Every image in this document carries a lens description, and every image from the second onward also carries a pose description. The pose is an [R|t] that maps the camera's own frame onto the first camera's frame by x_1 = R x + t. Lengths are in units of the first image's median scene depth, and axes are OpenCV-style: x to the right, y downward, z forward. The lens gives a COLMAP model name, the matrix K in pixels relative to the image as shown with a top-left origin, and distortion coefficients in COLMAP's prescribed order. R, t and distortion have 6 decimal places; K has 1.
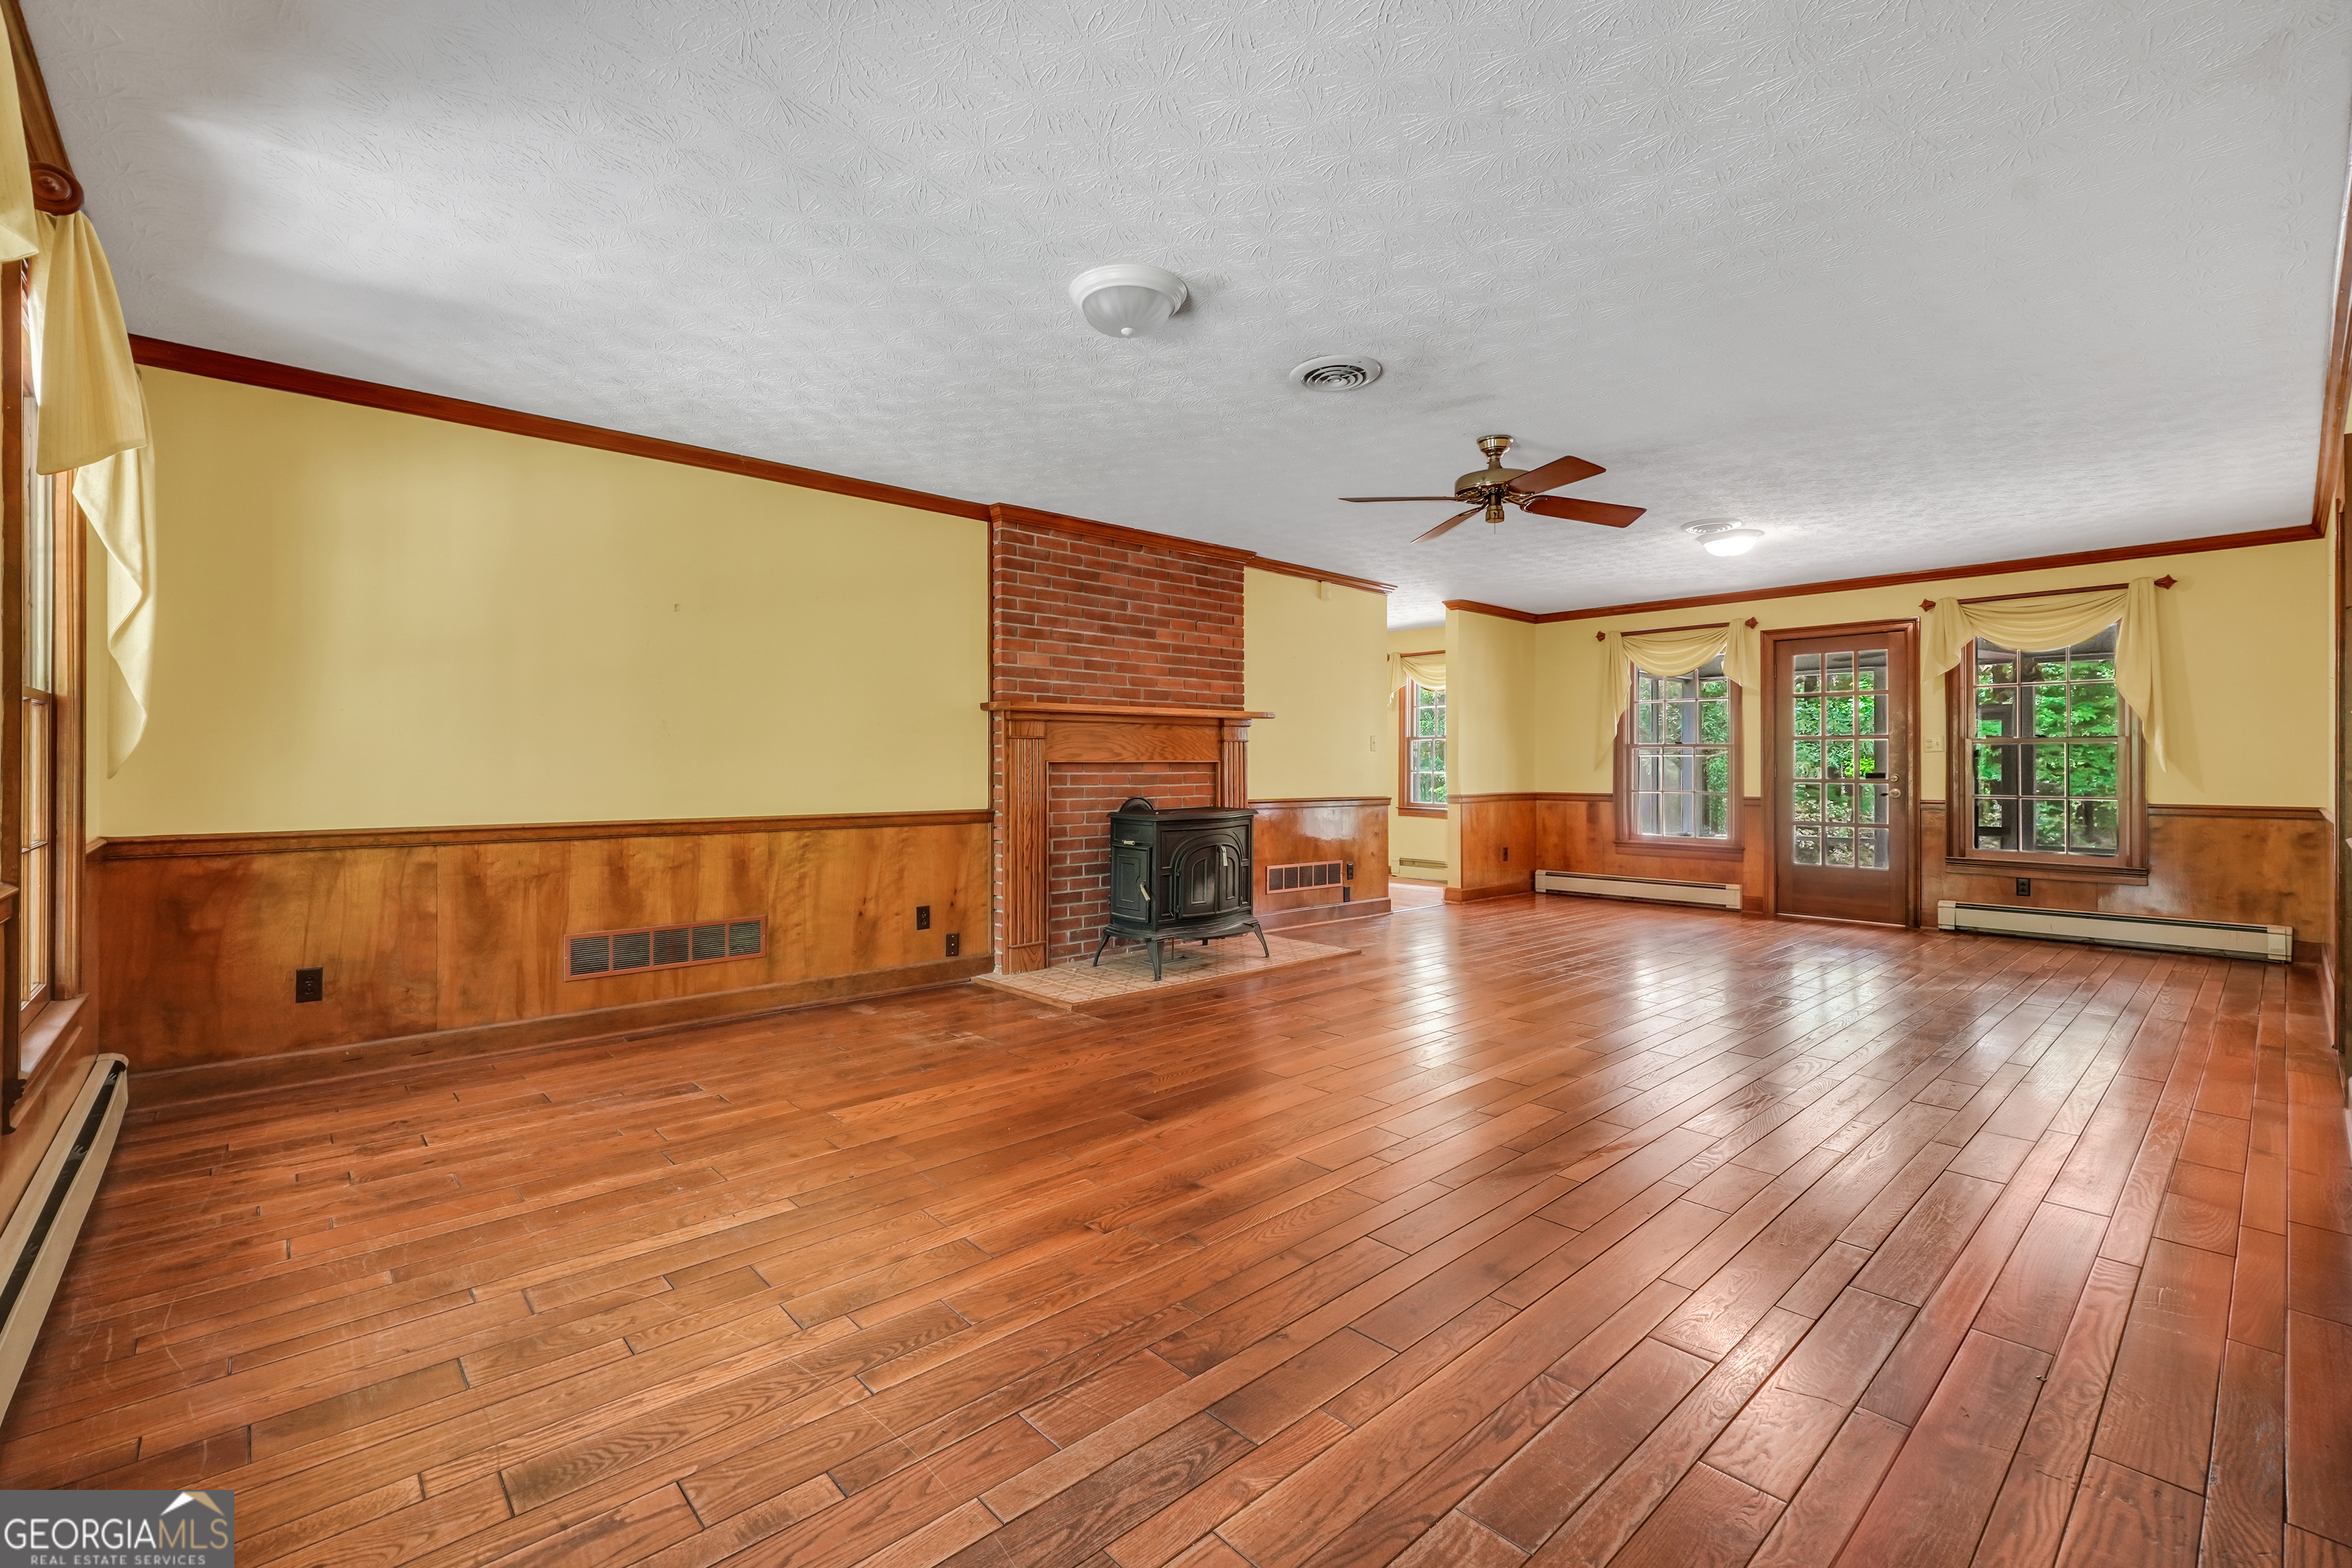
lens RADIAL K [[1024.0, 0, 1170.2], [0, 1024.0, 725.8], [0, 0, 1]] dist [-0.023869, 0.009138]
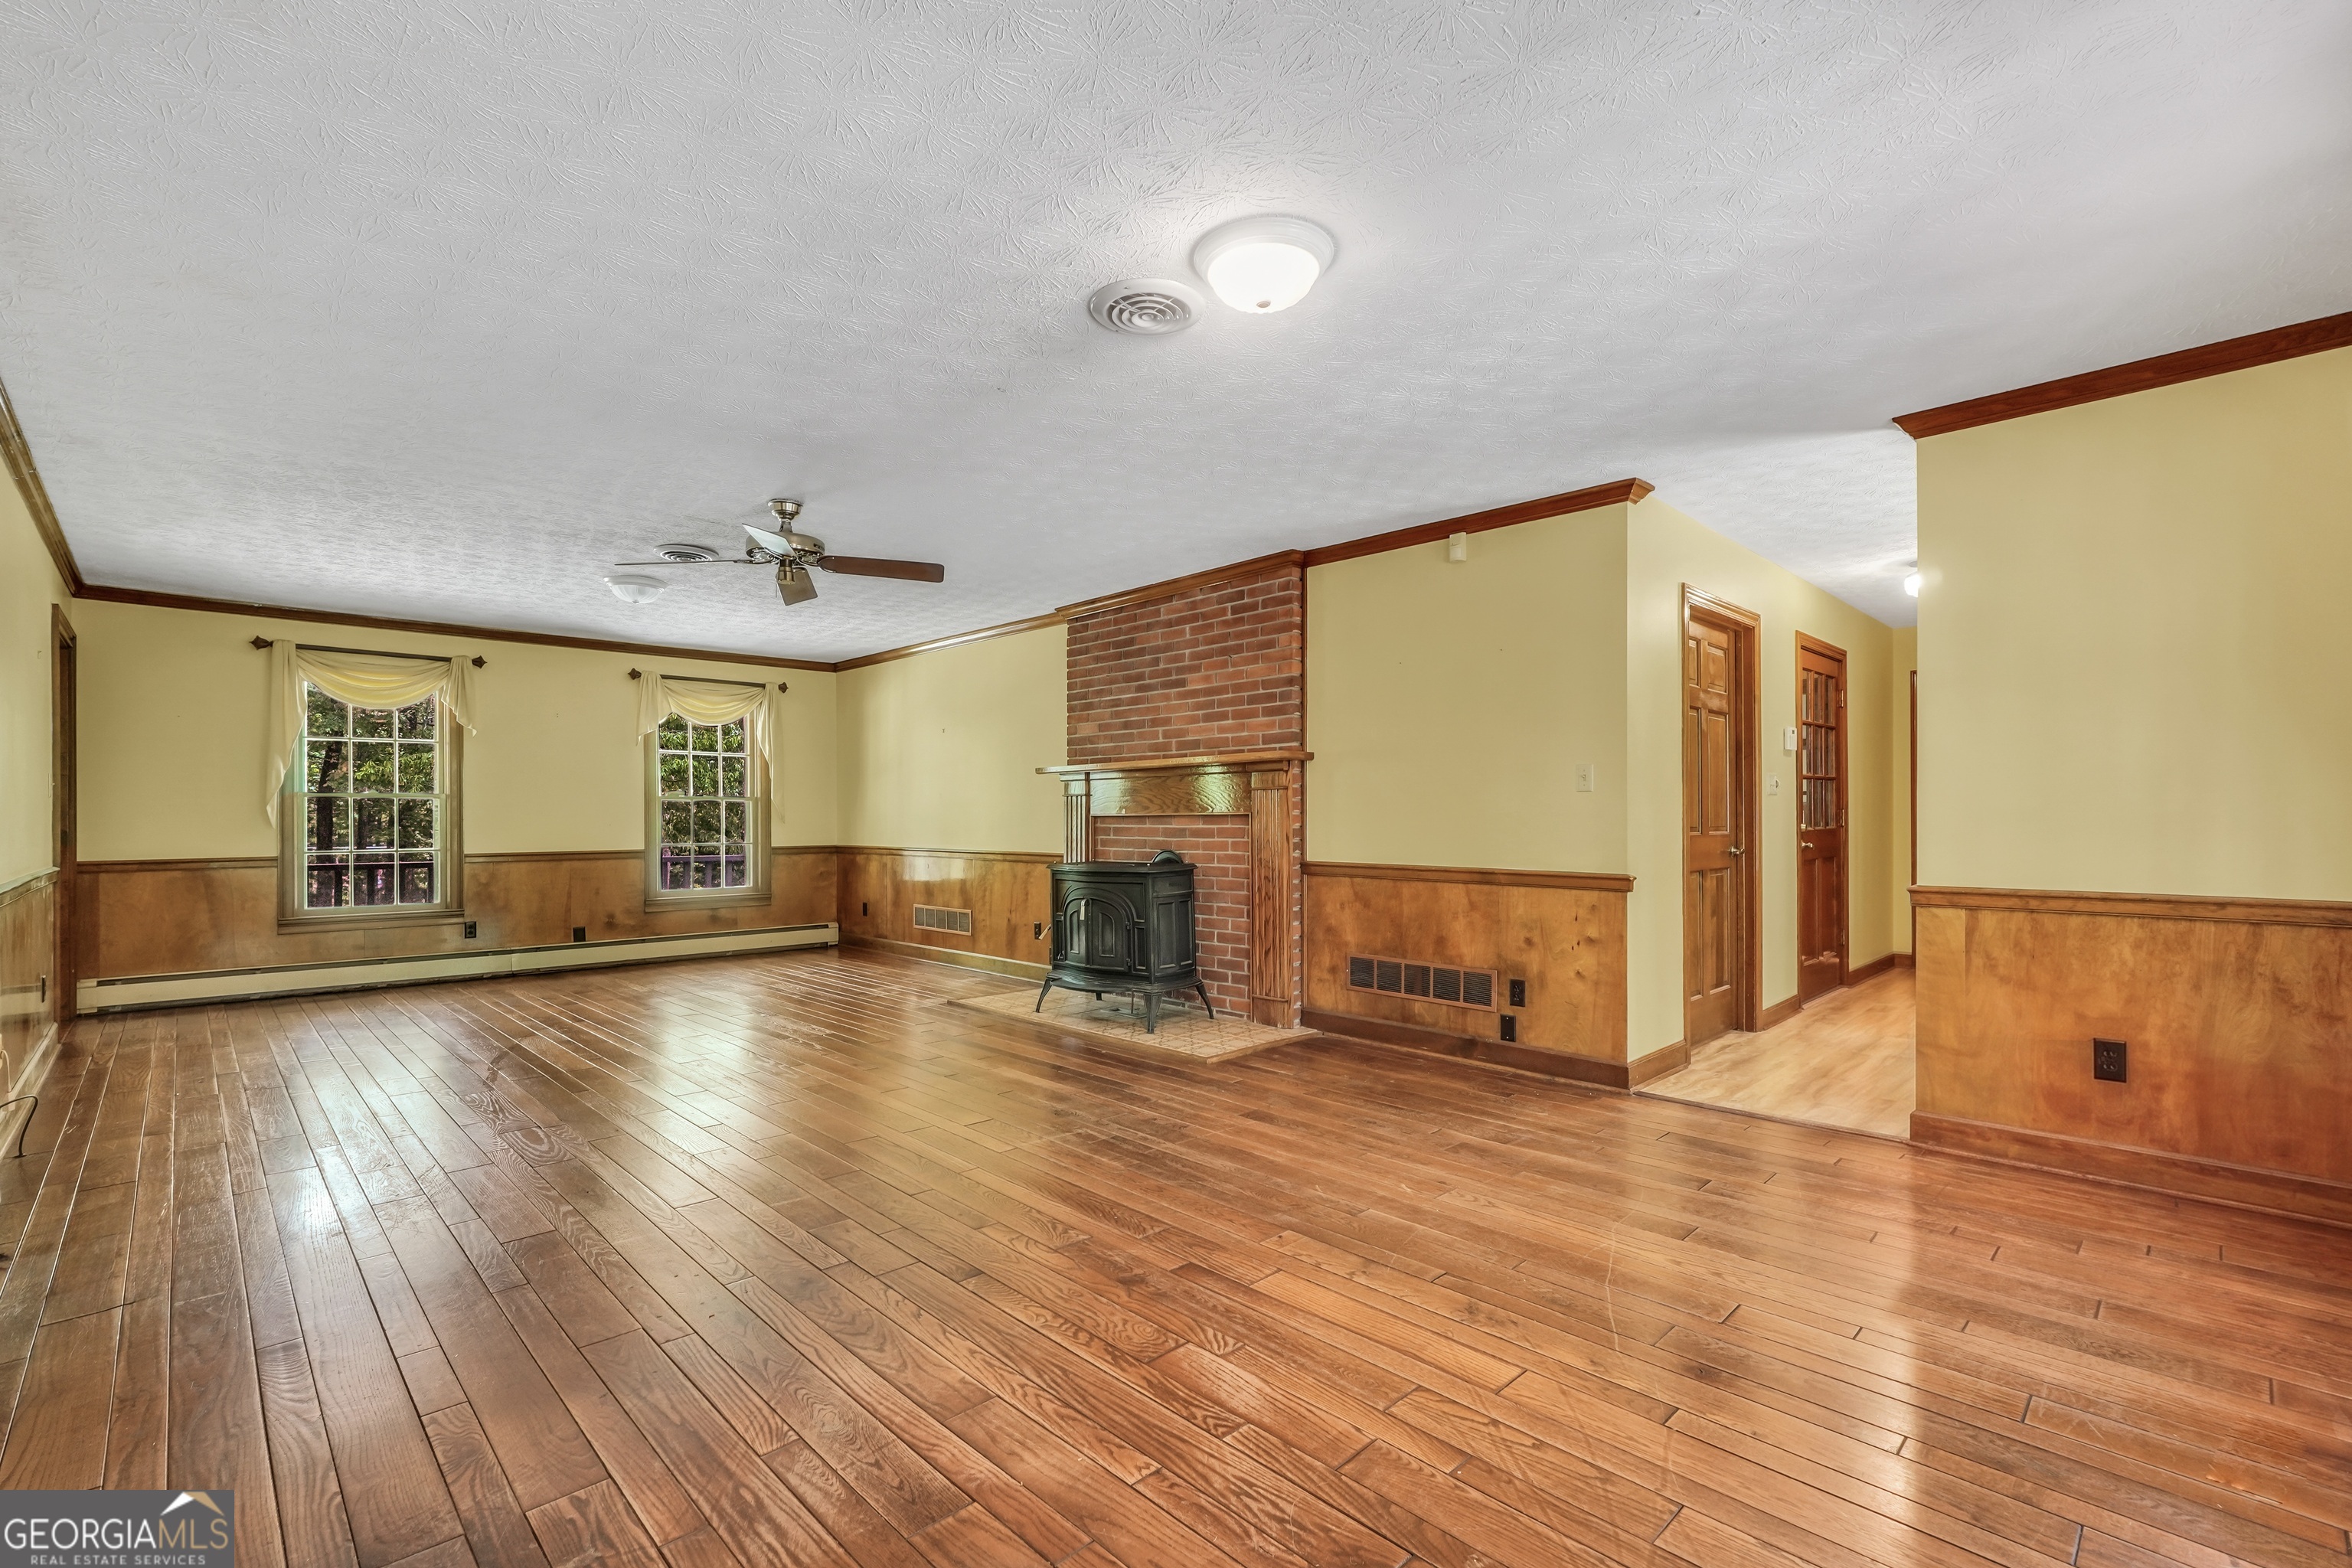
lens RADIAL K [[1020.7, 0, 1166.2], [0, 1020.7, 815.1], [0, 0, 1]] dist [-0.022471, 0.008000]
pose [[0.036284, -0.008393, -0.999306, 0.947465], [0.035522, 0.999344, -0.007104, 0.042054], [0.998710, -0.035240, 0.036558, 0.947535]]
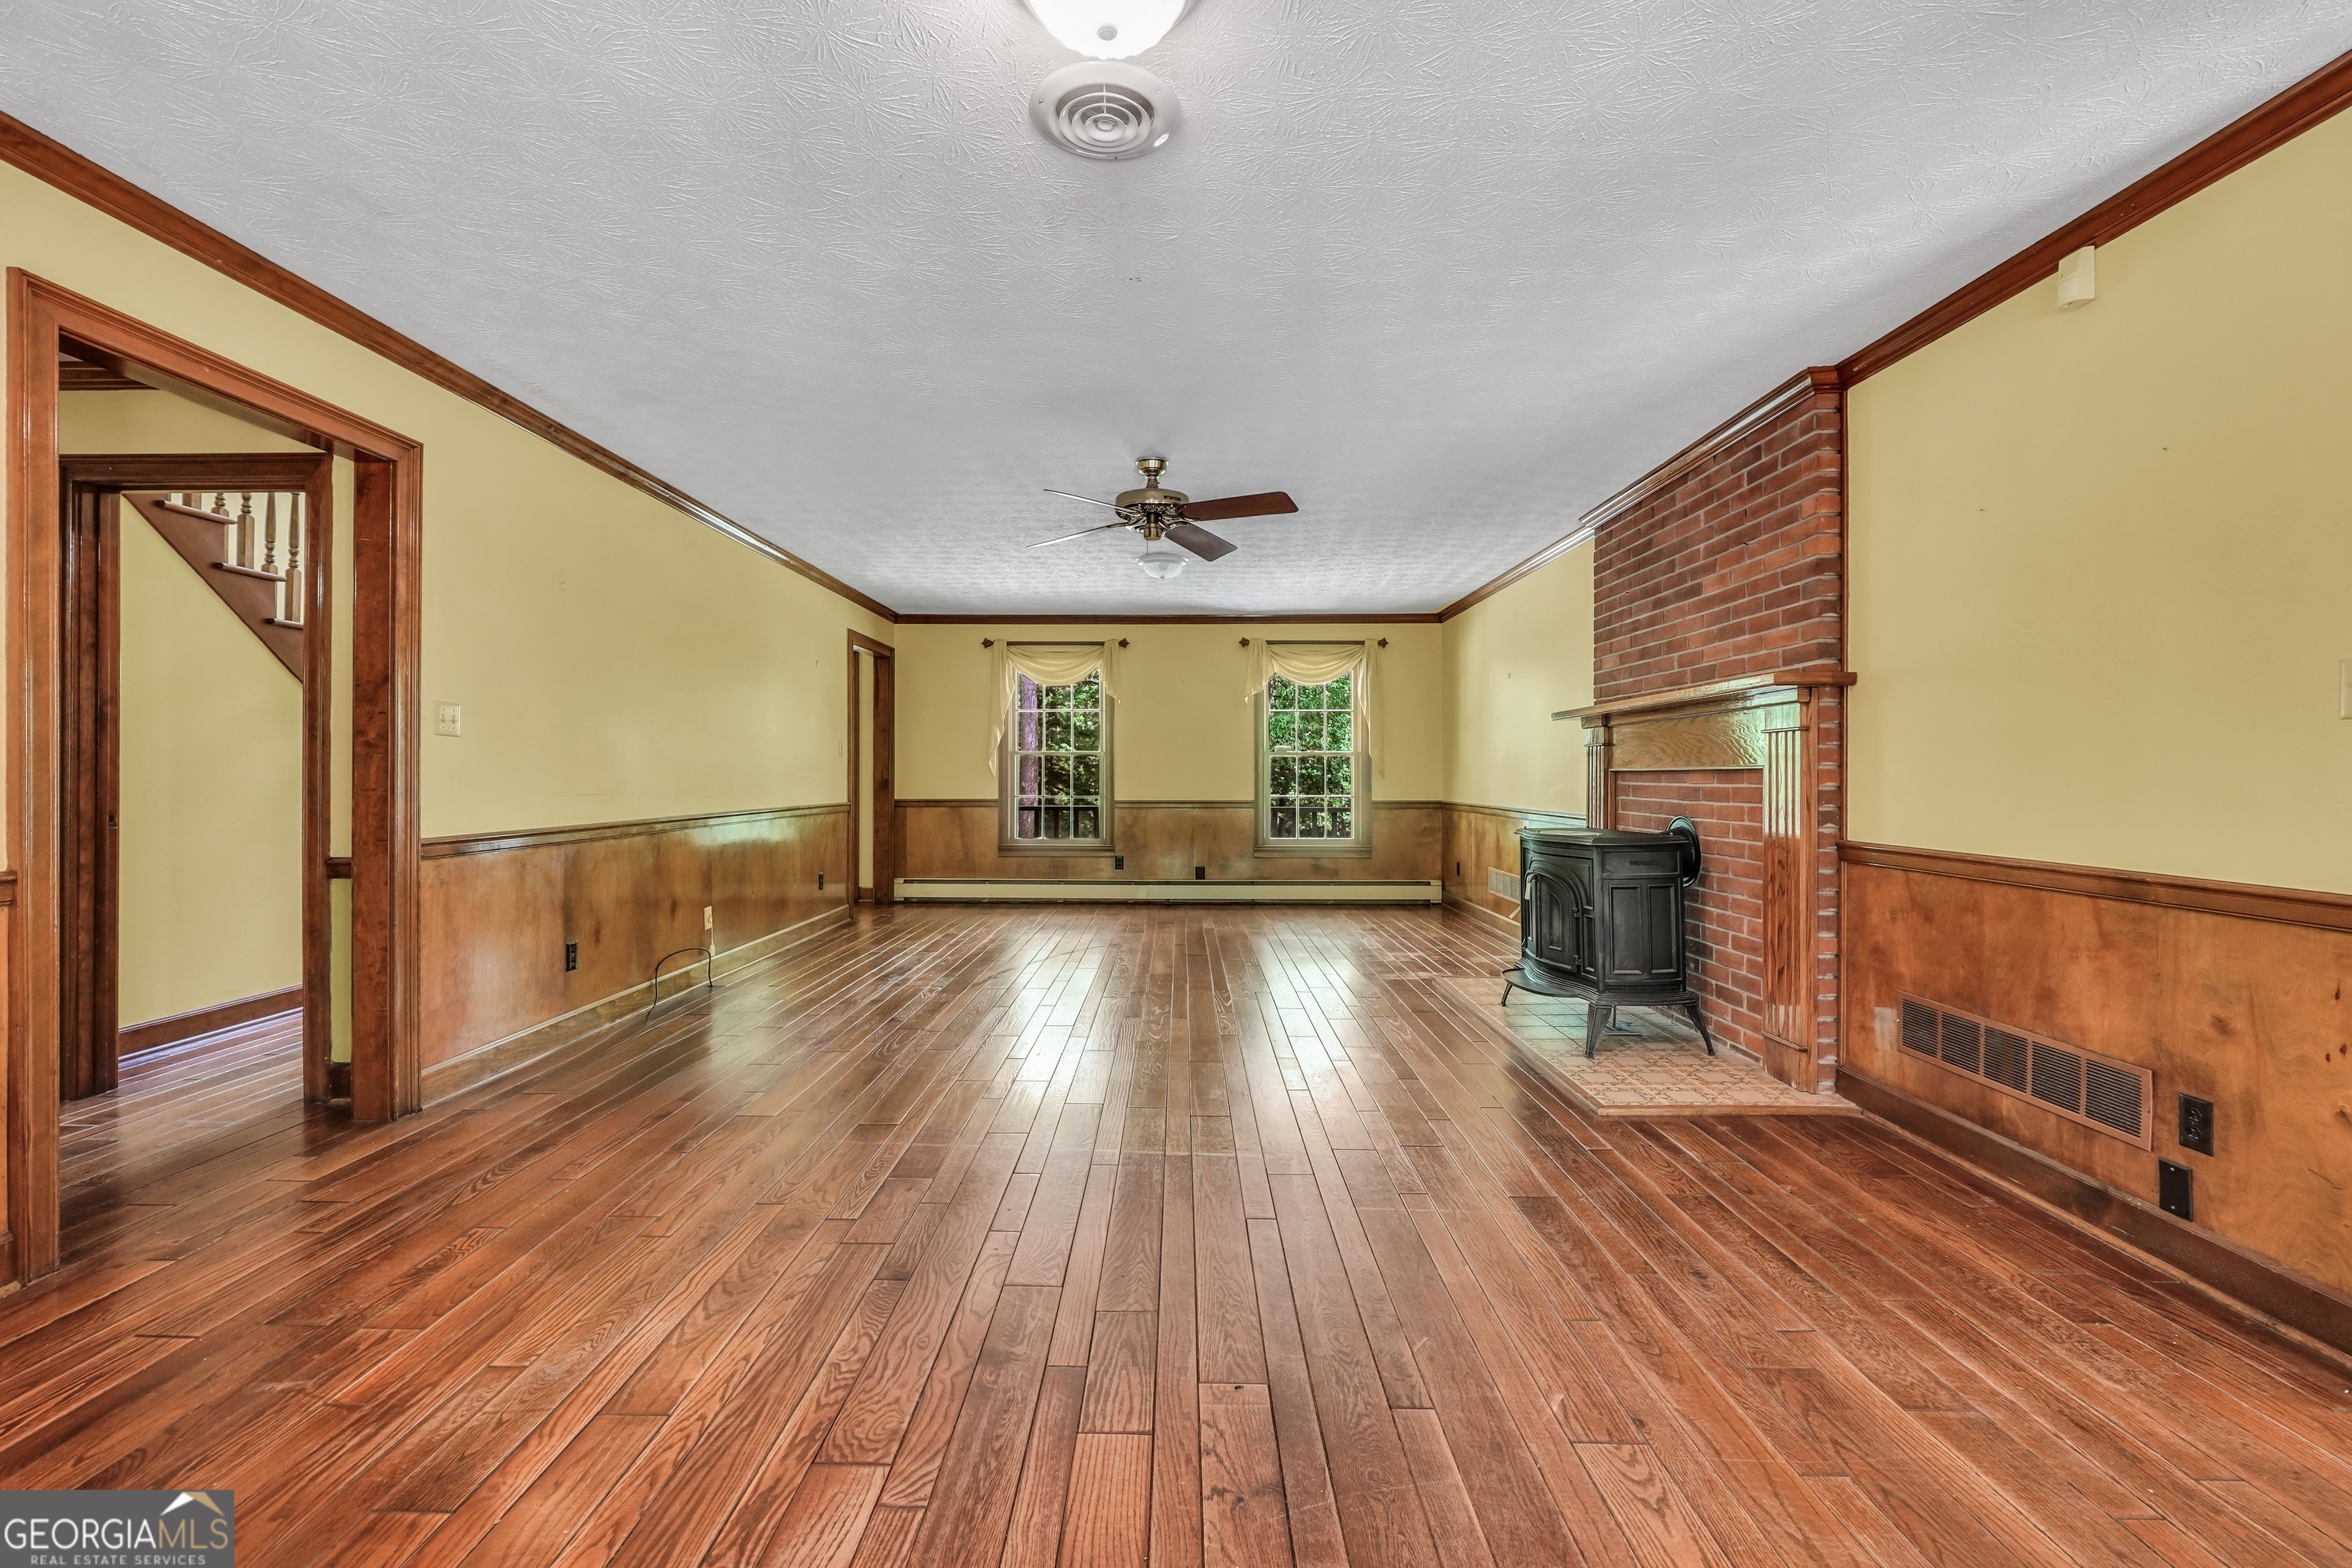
lens RADIAL K [[996.9, 0, 1176.6], [0, 996.9, 766.9], [0, 0, 1]] dist [-0.021144, 0.008511]
pose [[-0.677299, -0.012421, -0.735603, 0.734051], [0.017351, 0.999310, -0.032851, 0.050067], [0.735504, -0.035013, -0.676616, 1.199124]]
